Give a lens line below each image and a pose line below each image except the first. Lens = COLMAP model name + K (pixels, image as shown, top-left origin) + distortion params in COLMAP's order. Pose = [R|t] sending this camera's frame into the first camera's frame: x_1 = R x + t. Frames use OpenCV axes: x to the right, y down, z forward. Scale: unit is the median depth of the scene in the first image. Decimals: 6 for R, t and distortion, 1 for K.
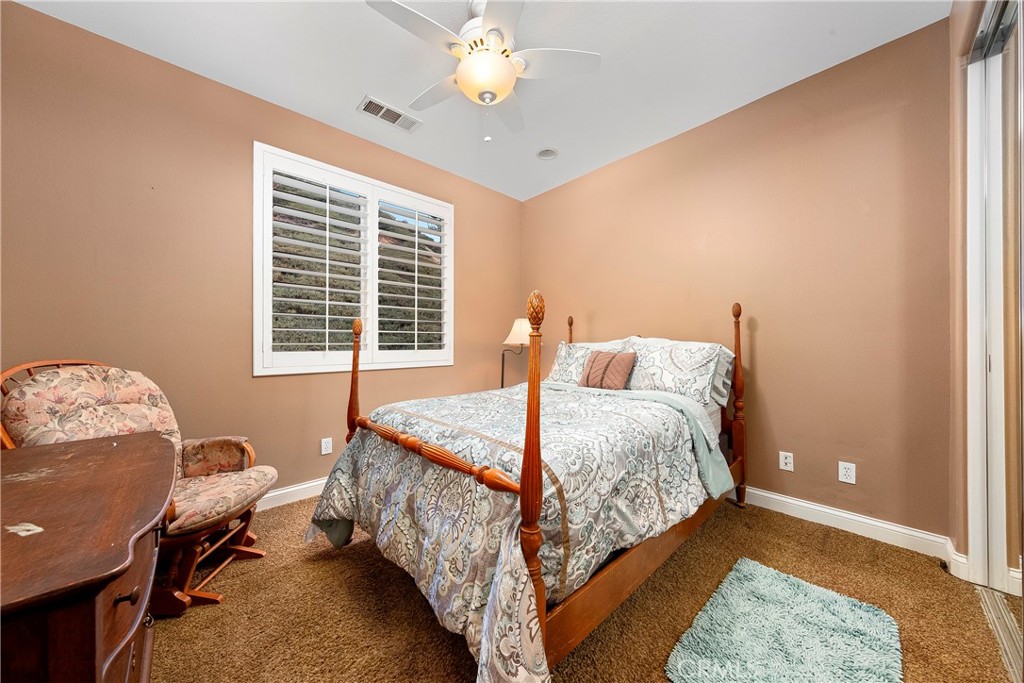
lens RADIAL K [[343.2, 0, 508.6], [0, 343.2, 342.7], [0, 0, 1]] dist [0.006052, -0.000493]
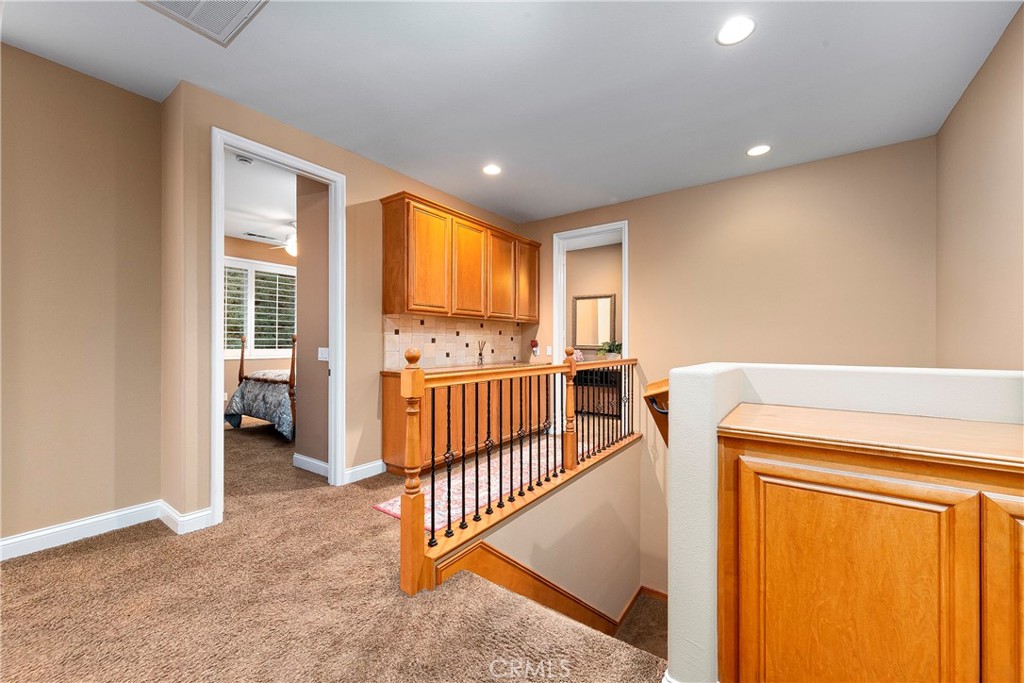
lens RADIAL K [[396.2, 0, 515.5], [0, 396.2, 335.8], [0, 0, 1]] dist [0.008021, -0.000503]
pose [[0.978556, 0.007341, 0.205850, 0.874361], [-0.004004, 0.999854, -0.016625, -0.031649], [-0.205942, 0.015445, 0.978442, -2.186146]]
